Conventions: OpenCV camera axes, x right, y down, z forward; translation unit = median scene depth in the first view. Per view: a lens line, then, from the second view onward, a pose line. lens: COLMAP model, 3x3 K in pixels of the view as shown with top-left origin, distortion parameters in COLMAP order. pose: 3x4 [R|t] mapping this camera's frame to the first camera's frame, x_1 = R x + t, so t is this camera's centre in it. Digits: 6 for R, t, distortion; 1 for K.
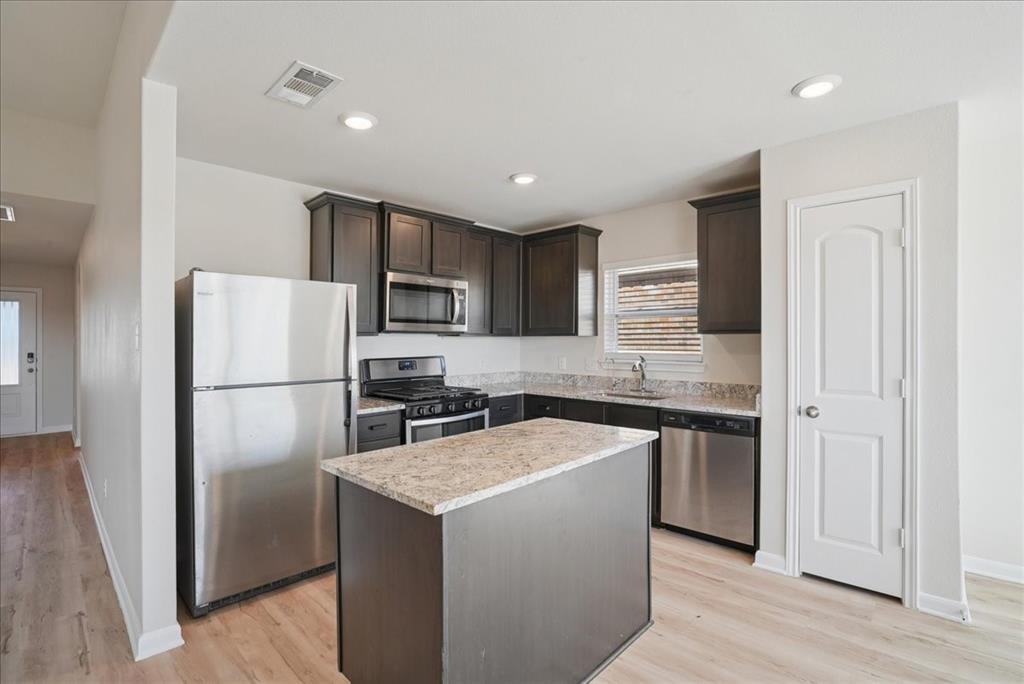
lens RADIAL K [[470.7, 0, 514.4], [0, 470.7, 341.2], [0, 0, 1]] dist [-0.052868, 0.011545]
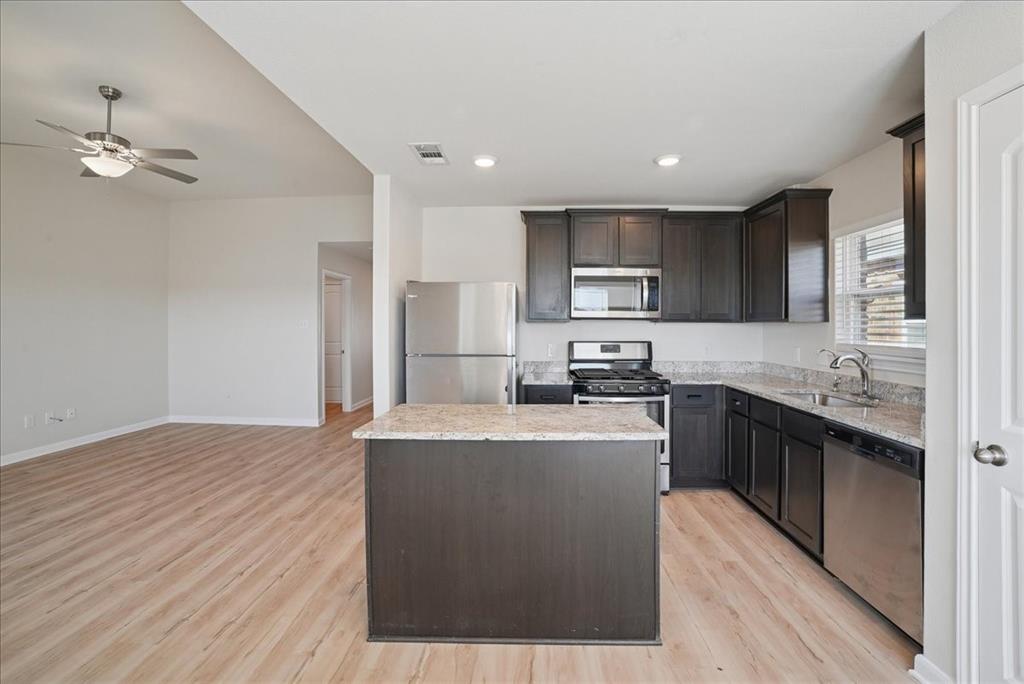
lens RADIAL K [[445.3, 0, 526.6], [0, 445.3, 336.3], [0, 0, 1]] dist [-0.072690, 0.014395]
pose [[0.674262, 0.022711, -0.738142, 0.466593], [-0.004973, 0.999644, 0.026215, -0.004885], [0.738475, -0.014005, 0.674135, 0.161486]]
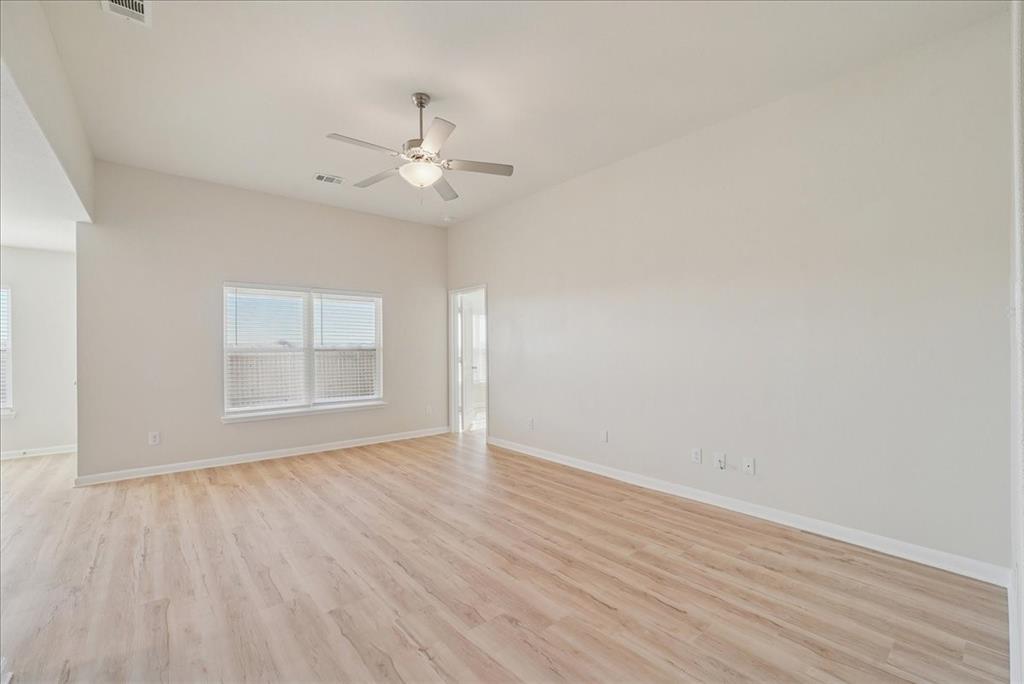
lens RADIAL K [[432.6, 0, 513.7], [0, 432.6, 338.6], [0, 0, 1]] dist [-0.017862, 0.000187]
pose [[-0.994371, 0.009604, 0.105516, -1.077720], [0.007319, 0.999731, -0.022014, 0.025795], [-0.105699, -0.021118, -0.994174, 0.973205]]
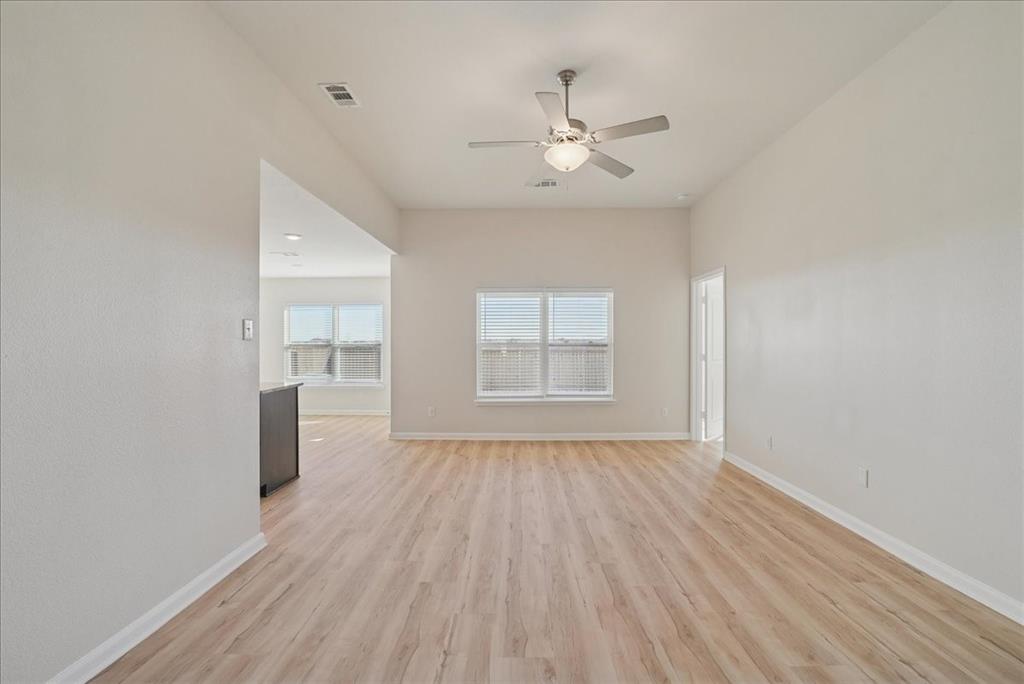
lens RADIAL K [[431.4, 0, 512.0], [0, 431.4, 342.0], [0, 0, 1]] dist [-0.045198, 0.013008]
pose [[-0.683111, 0.006667, 0.730284, -1.330687], [0.001738, 0.999970, -0.007504, 0.026987], [-0.730312, -0.003857, -0.683102, 0.745140]]
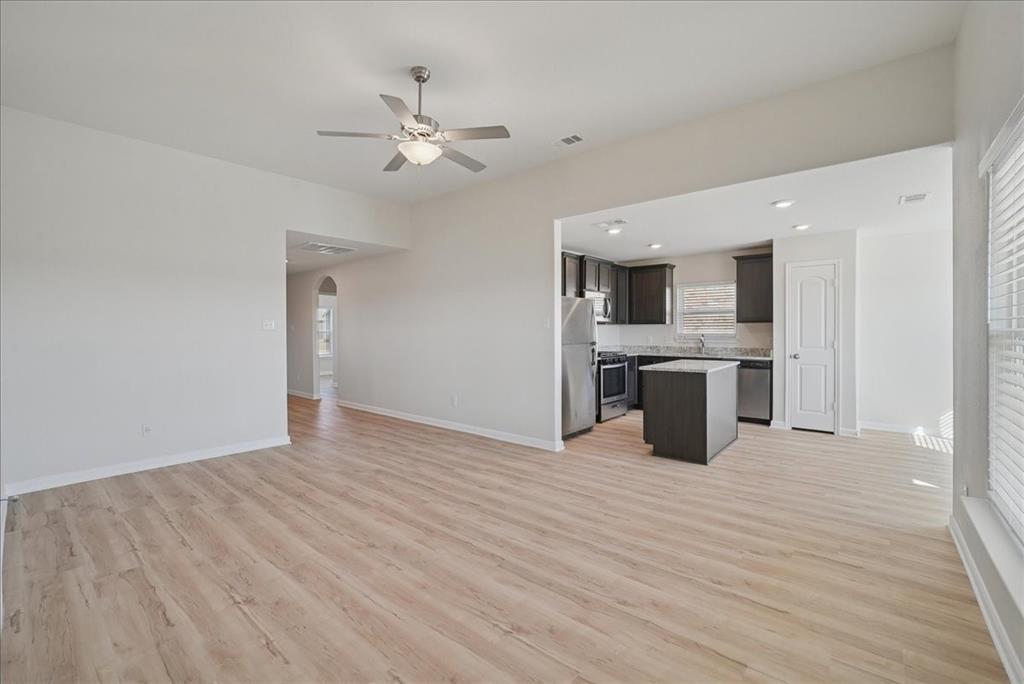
lens RADIAL K [[439.1, 0, 520.0], [0, 439.1, 335.7], [0, 0, 1]] dist [-0.040863, 0.013183]
pose [[0.997573, -0.000569, 0.069627, -0.659498], [-0.000180, 0.999942, 0.010752, 0.019066], [-0.069629, -0.010738, 0.997515, -0.793538]]
